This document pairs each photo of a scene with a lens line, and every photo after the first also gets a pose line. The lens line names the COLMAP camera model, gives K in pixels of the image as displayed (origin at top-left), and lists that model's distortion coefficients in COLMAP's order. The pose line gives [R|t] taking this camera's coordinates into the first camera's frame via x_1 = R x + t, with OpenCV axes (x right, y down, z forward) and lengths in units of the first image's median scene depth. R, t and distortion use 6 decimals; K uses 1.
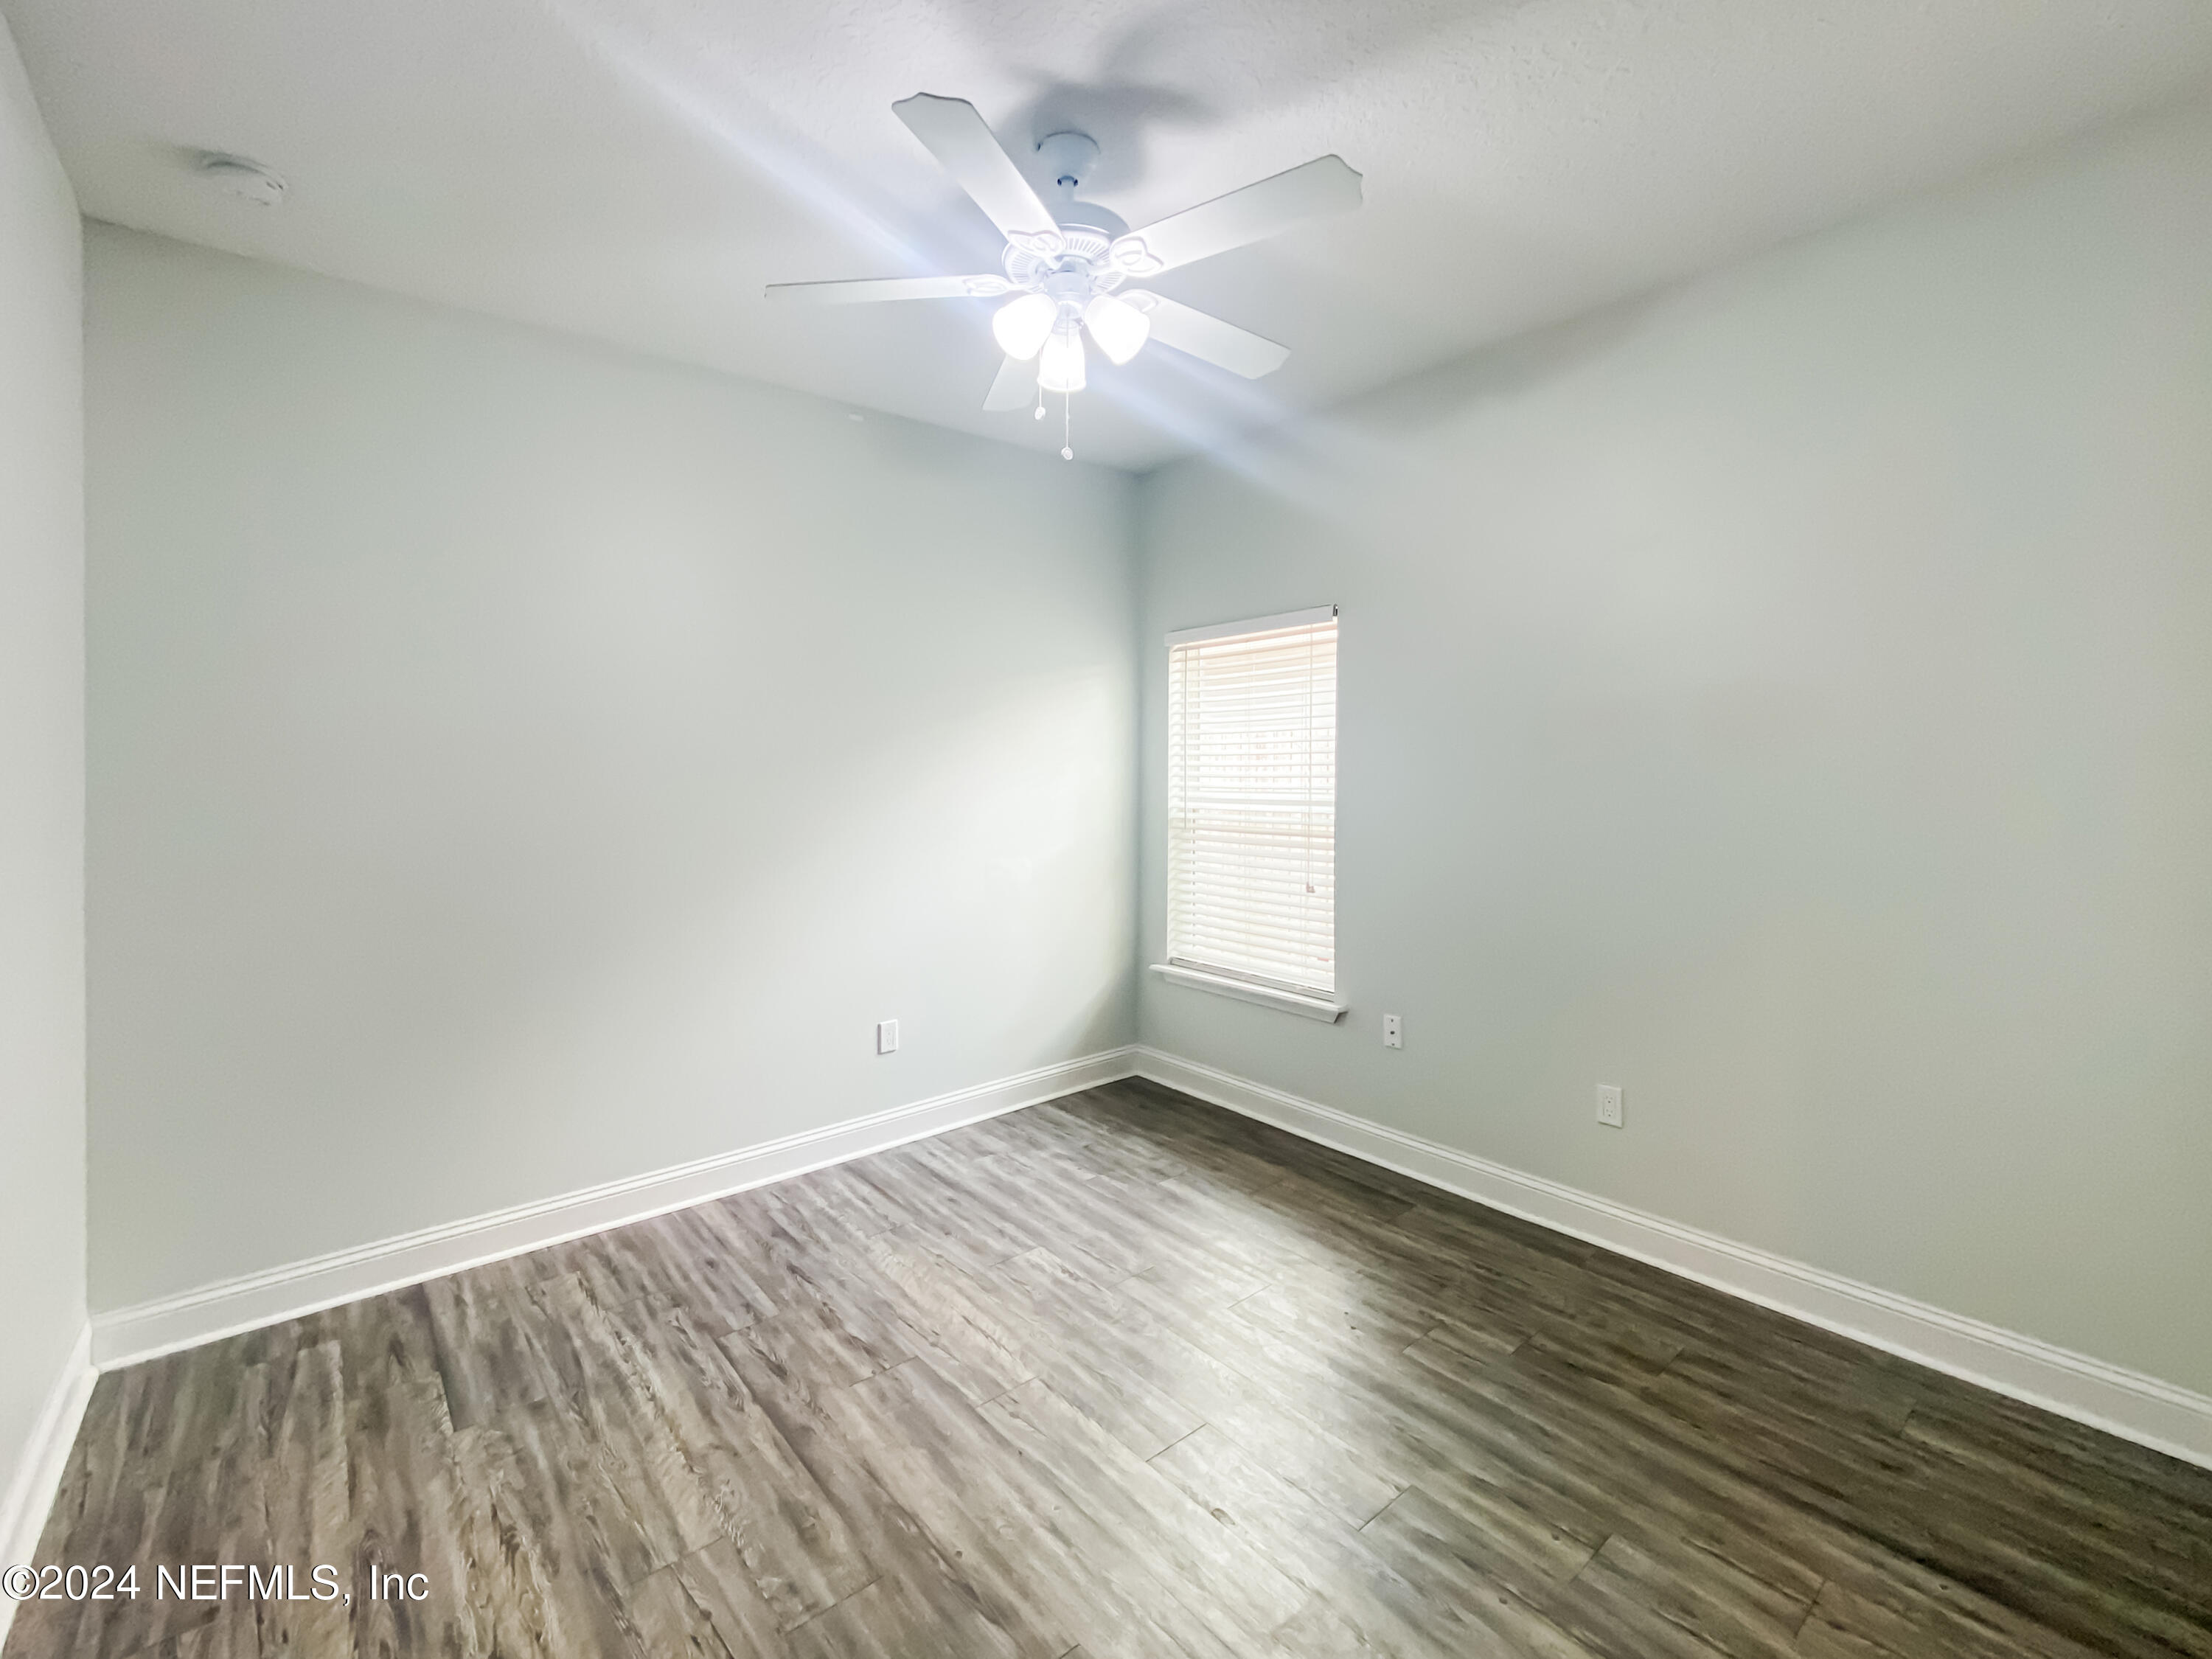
lens RADIAL K [[917.1, 0, 1079.8], [0, 917.1, 745.5], [0, 0, 1]] dist [0.003617, -0.001650]
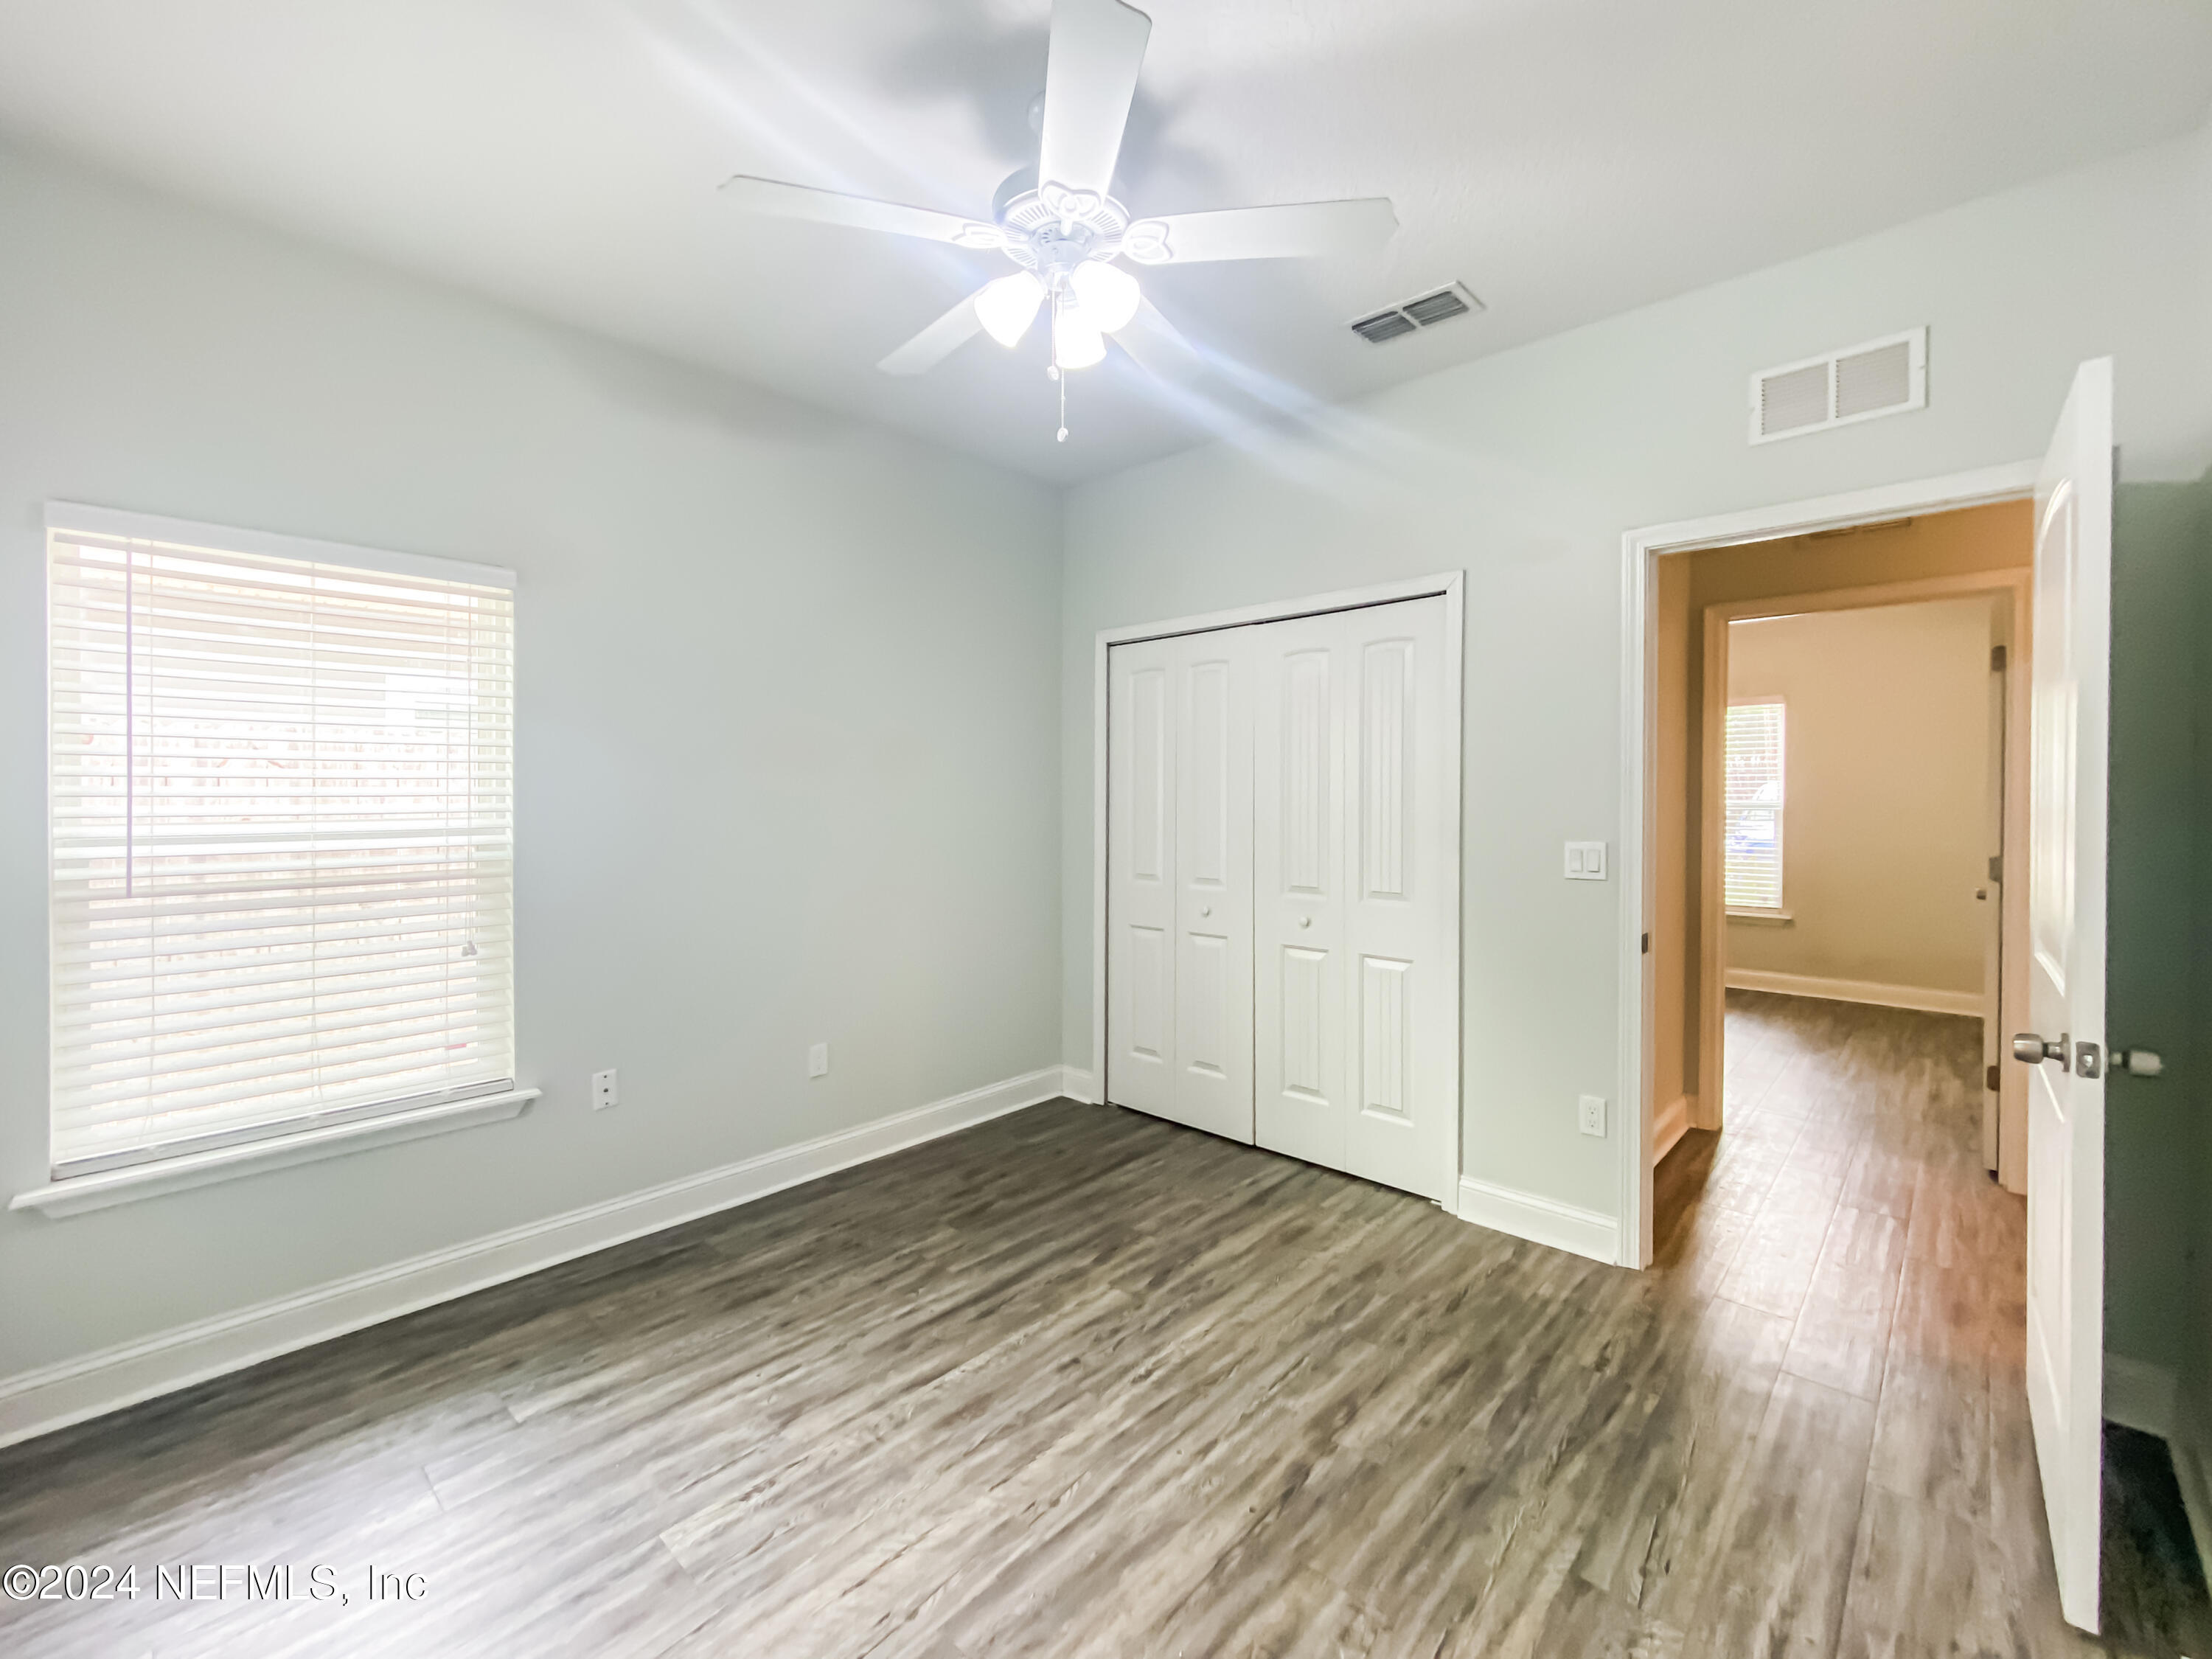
lens RADIAL K [[917.1, 0, 1108.0], [0, 917.1, 813.7], [0, 0, 1]] dist [0.003617, -0.001650]
pose [[-0.100032, -0.016801, 0.994842, -0.827395], [-0.013812, 0.999785, 0.015496, 0.050703], [-0.994888, -0.012191, -0.100243, 0.923456]]
